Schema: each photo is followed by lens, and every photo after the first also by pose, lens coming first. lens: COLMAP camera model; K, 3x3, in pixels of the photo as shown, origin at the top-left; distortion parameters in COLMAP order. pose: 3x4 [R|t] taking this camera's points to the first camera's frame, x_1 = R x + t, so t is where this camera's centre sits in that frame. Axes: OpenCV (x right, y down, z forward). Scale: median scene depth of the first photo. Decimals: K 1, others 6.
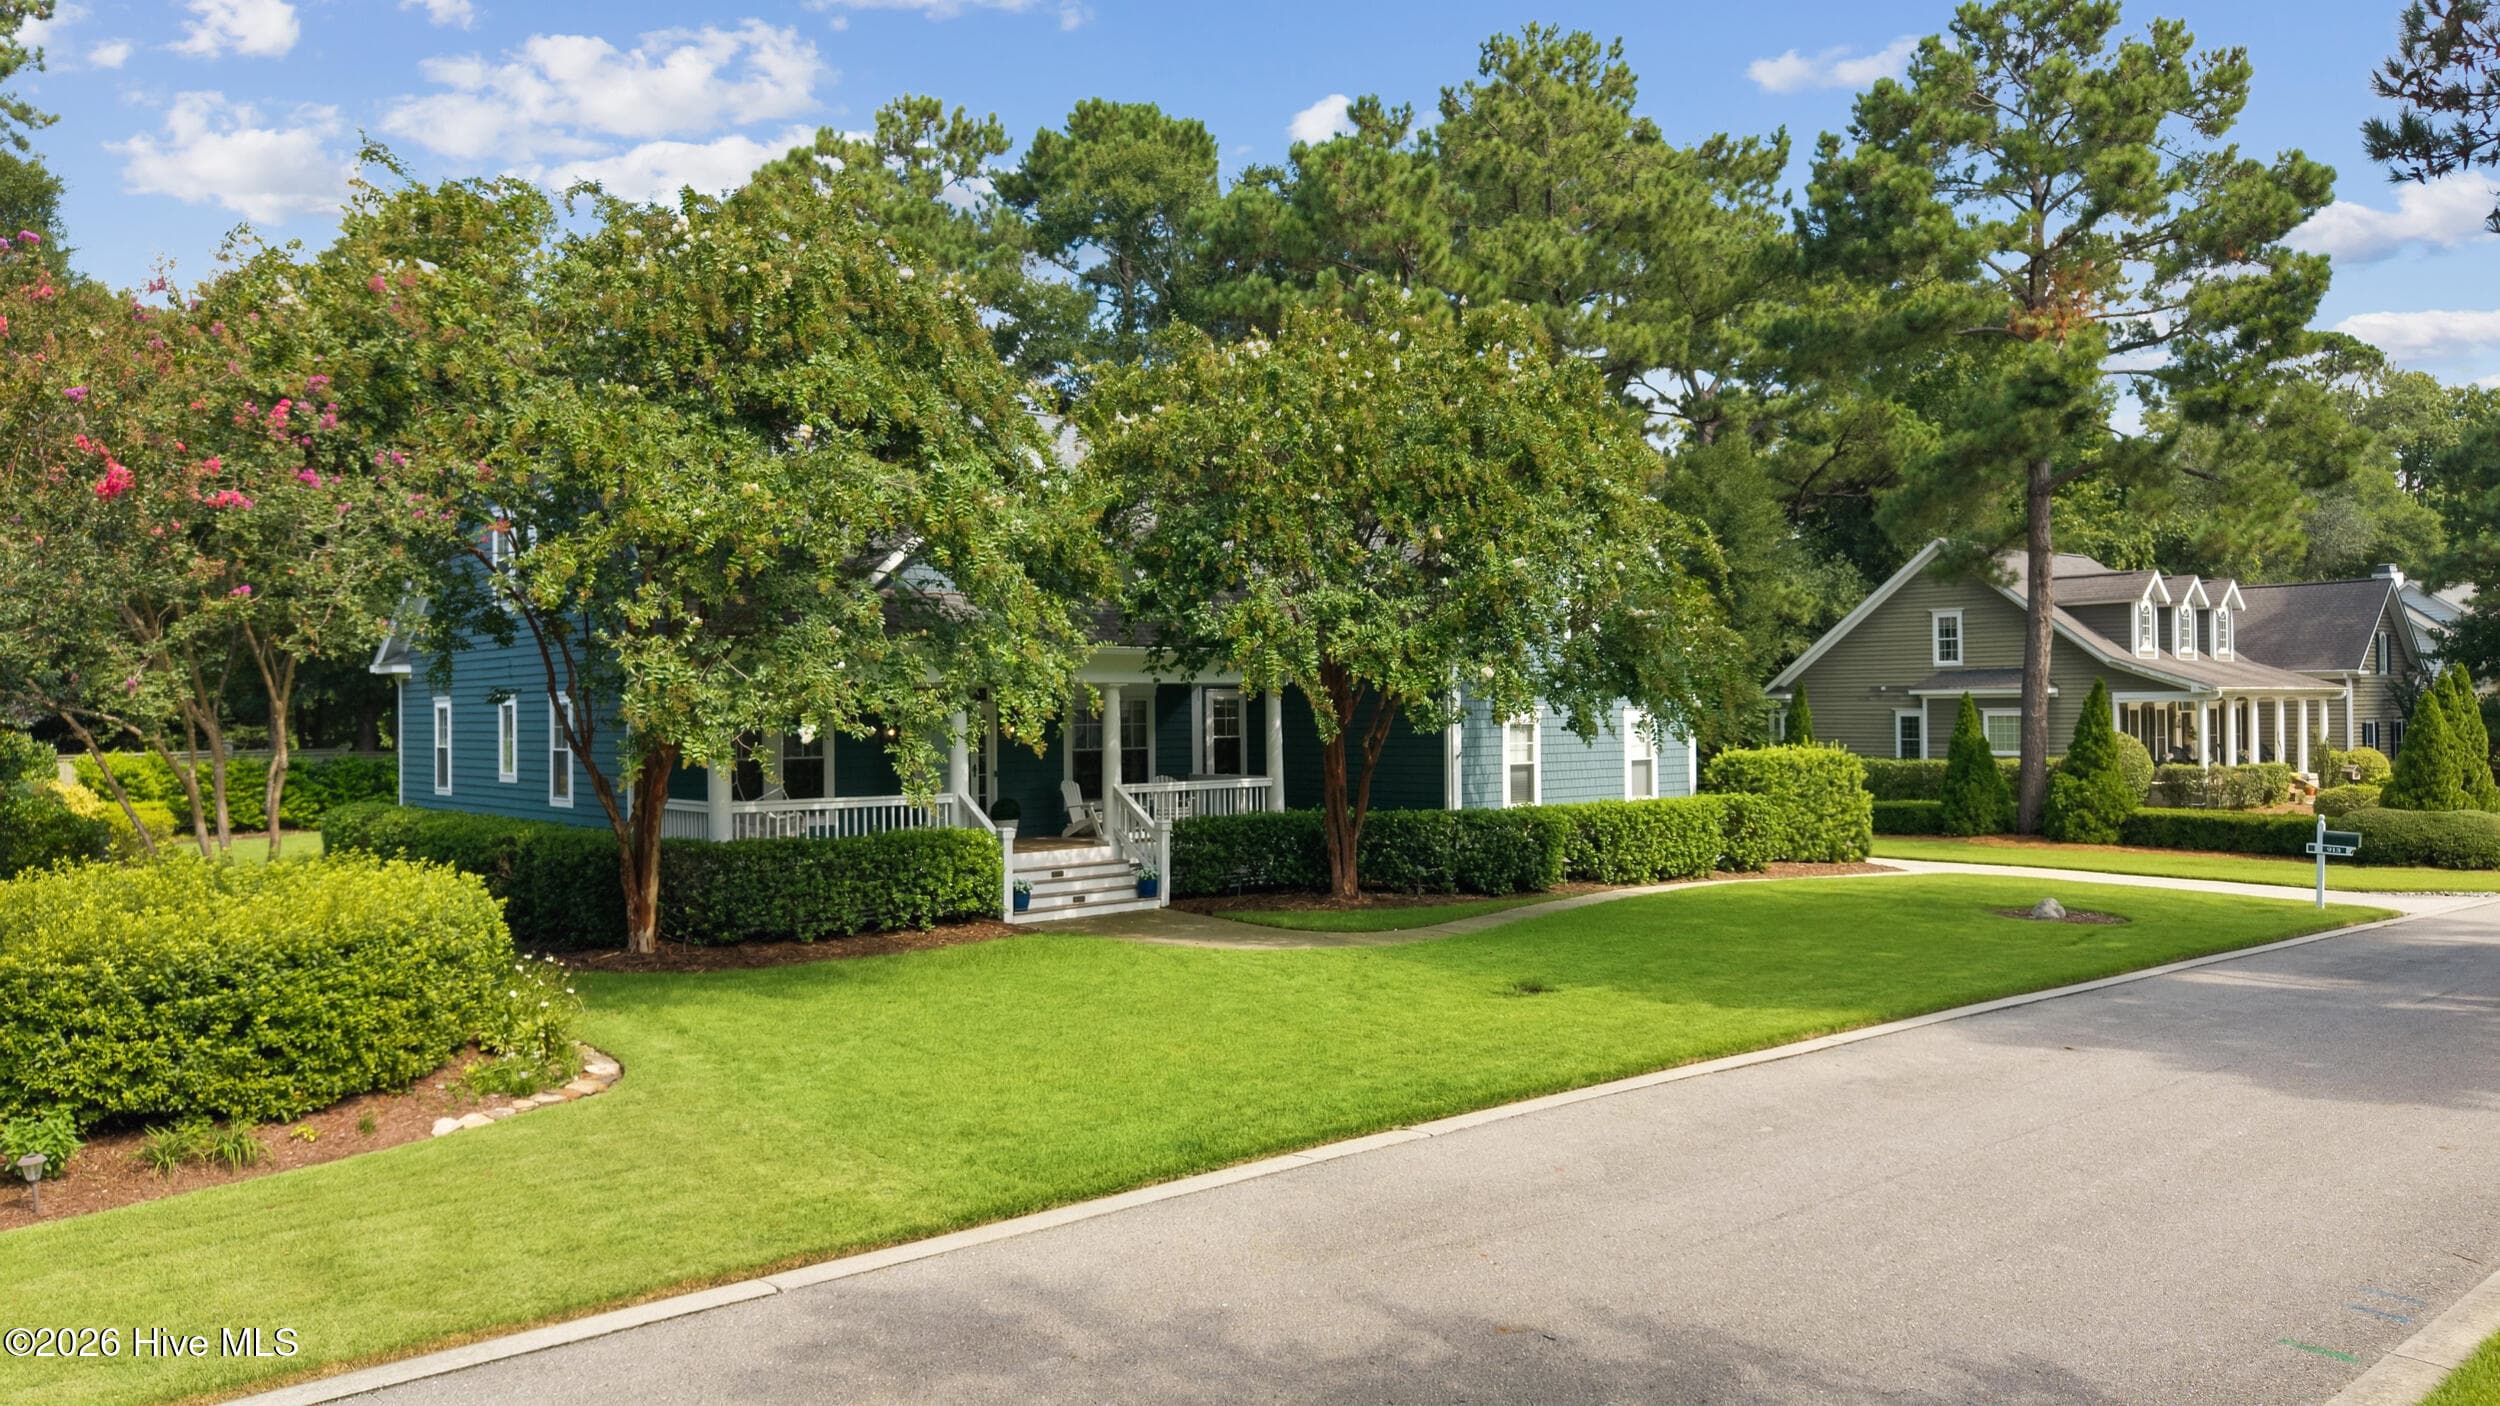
lens RADIAL K [[1553.6, 0, 1250.0], [0, 1553.6, 703.0], [0, 0, 1]] dist [-0.011619, -0.003699]
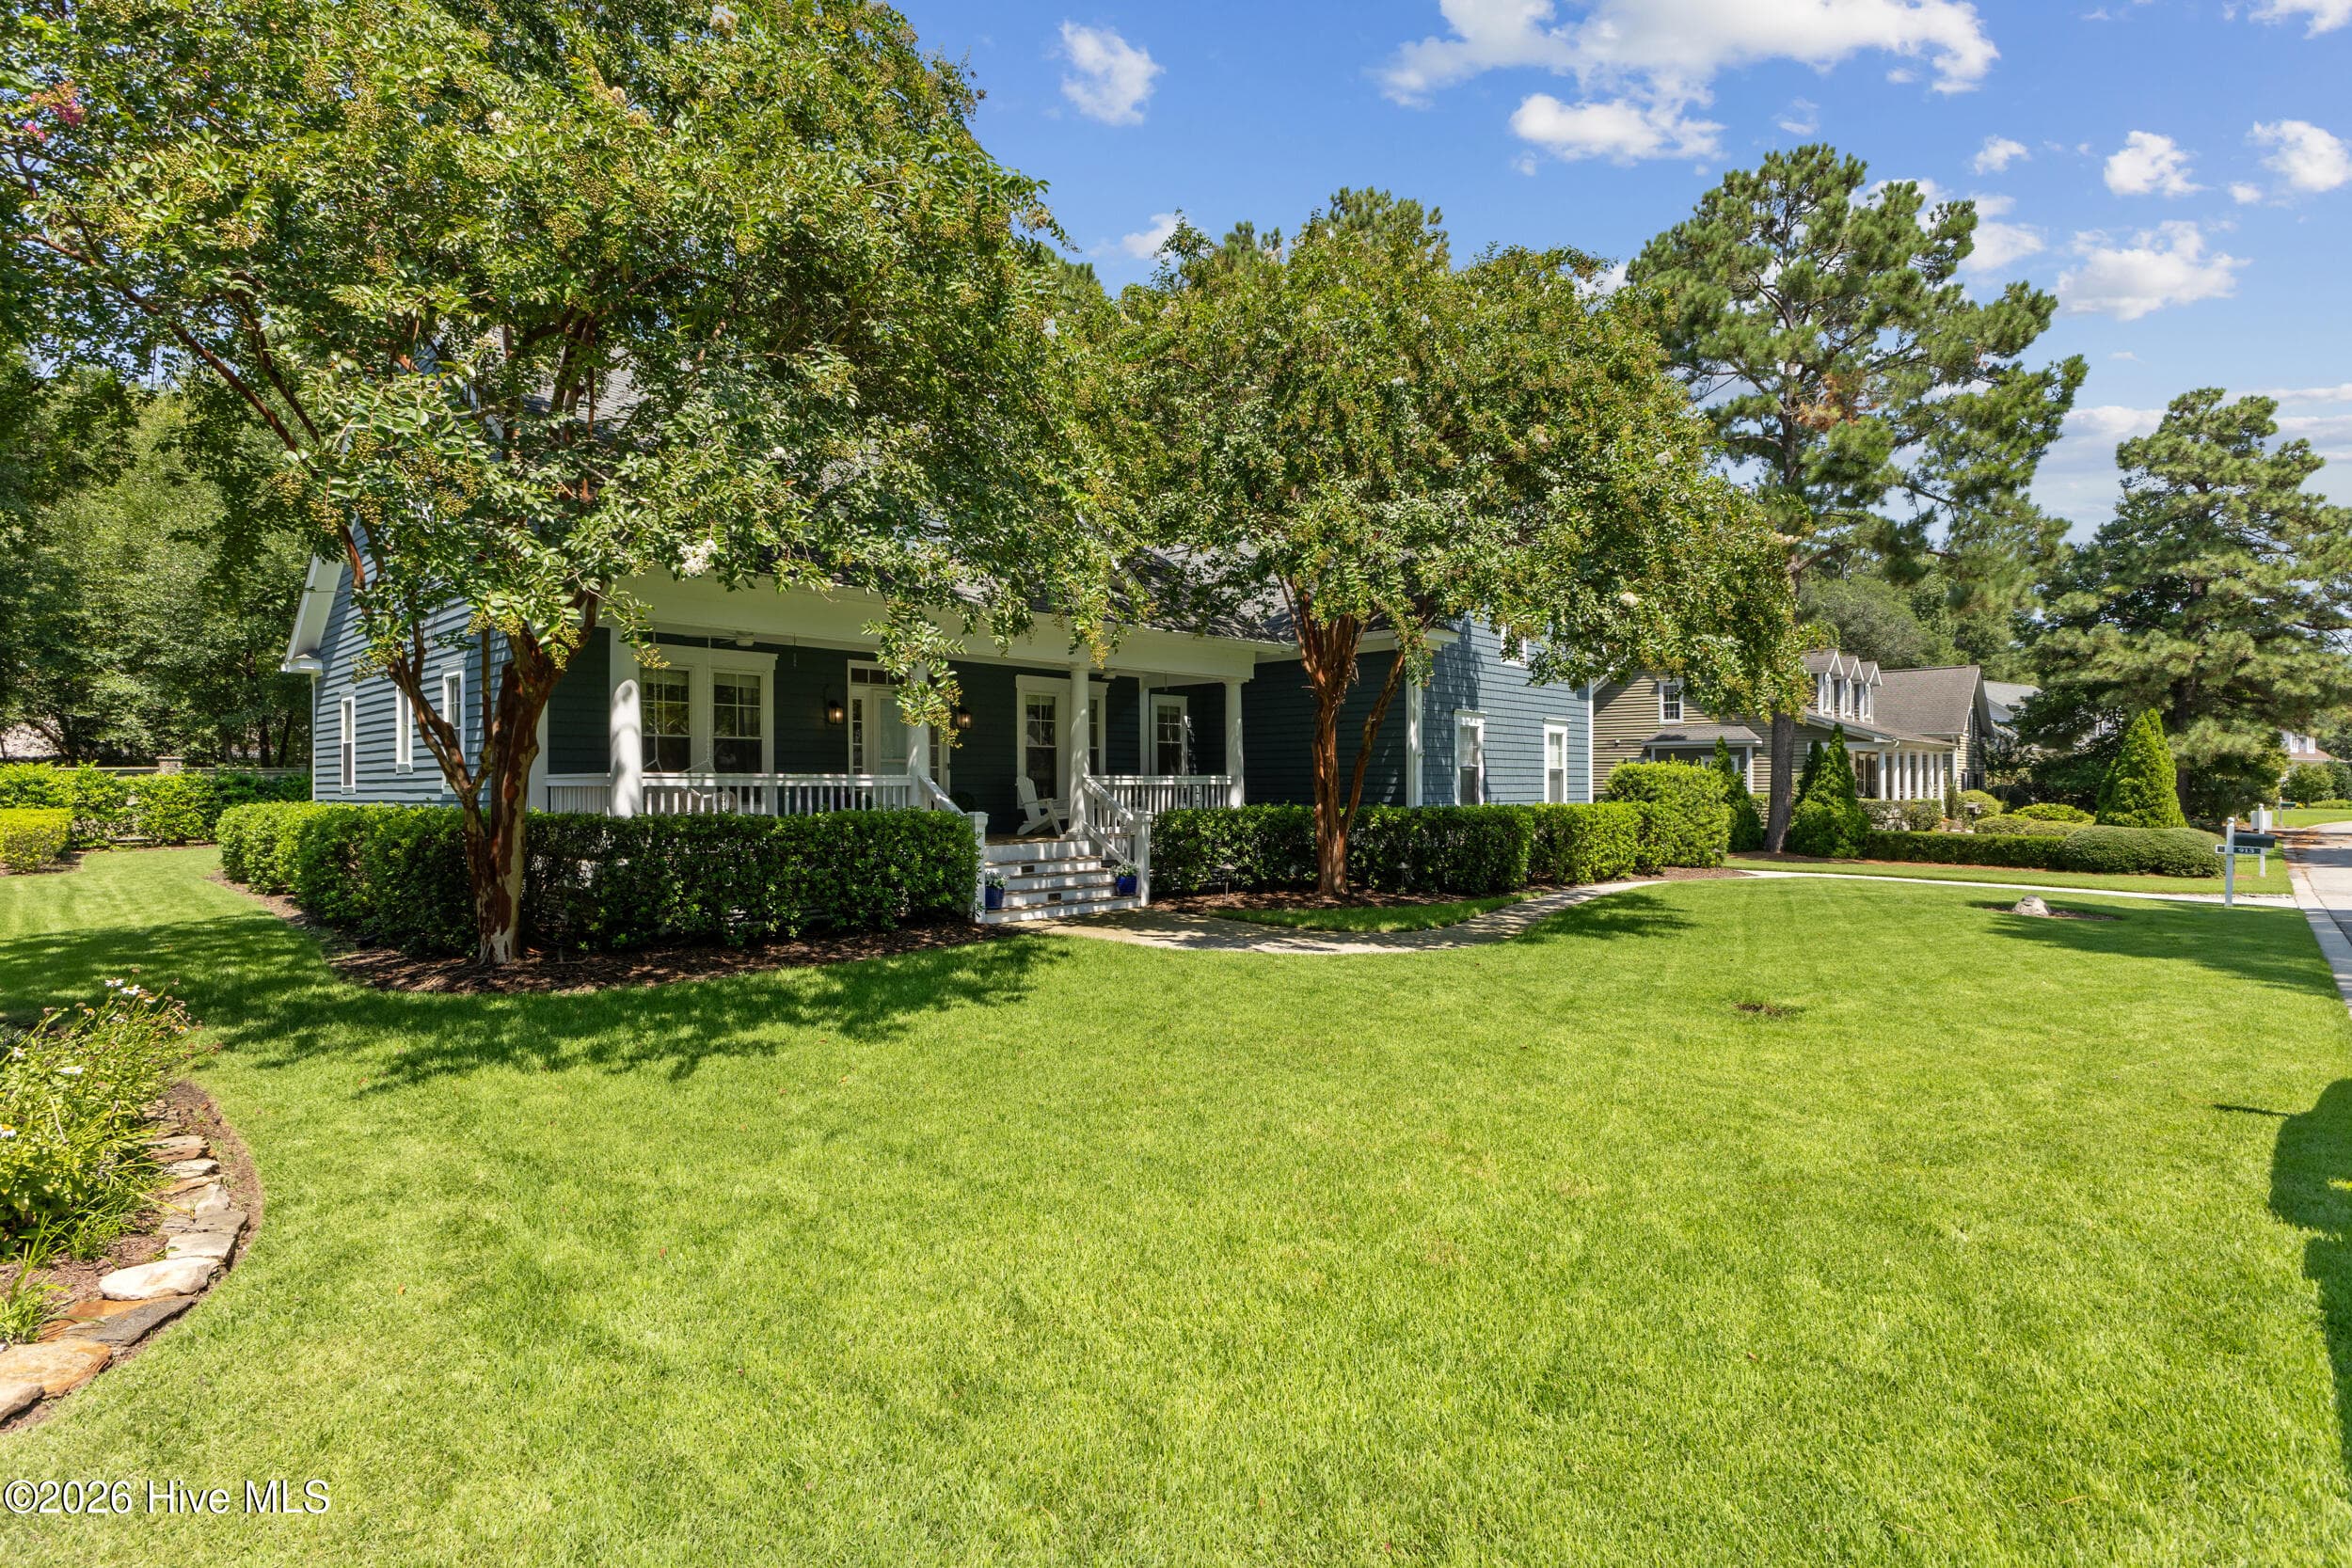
lens RADIAL K [[1079.2, 0, 1176.0], [0, 1079.2, 784.0], [0, 0, 1]] dist [0.000922, 0.000590]
pose [[0.995646, 0.007584, 0.092907, -0.085696], [-0.008334, 0.999936, 0.007691, 0.048602], [-0.092842, -0.008432, 0.995645, 0.324855]]
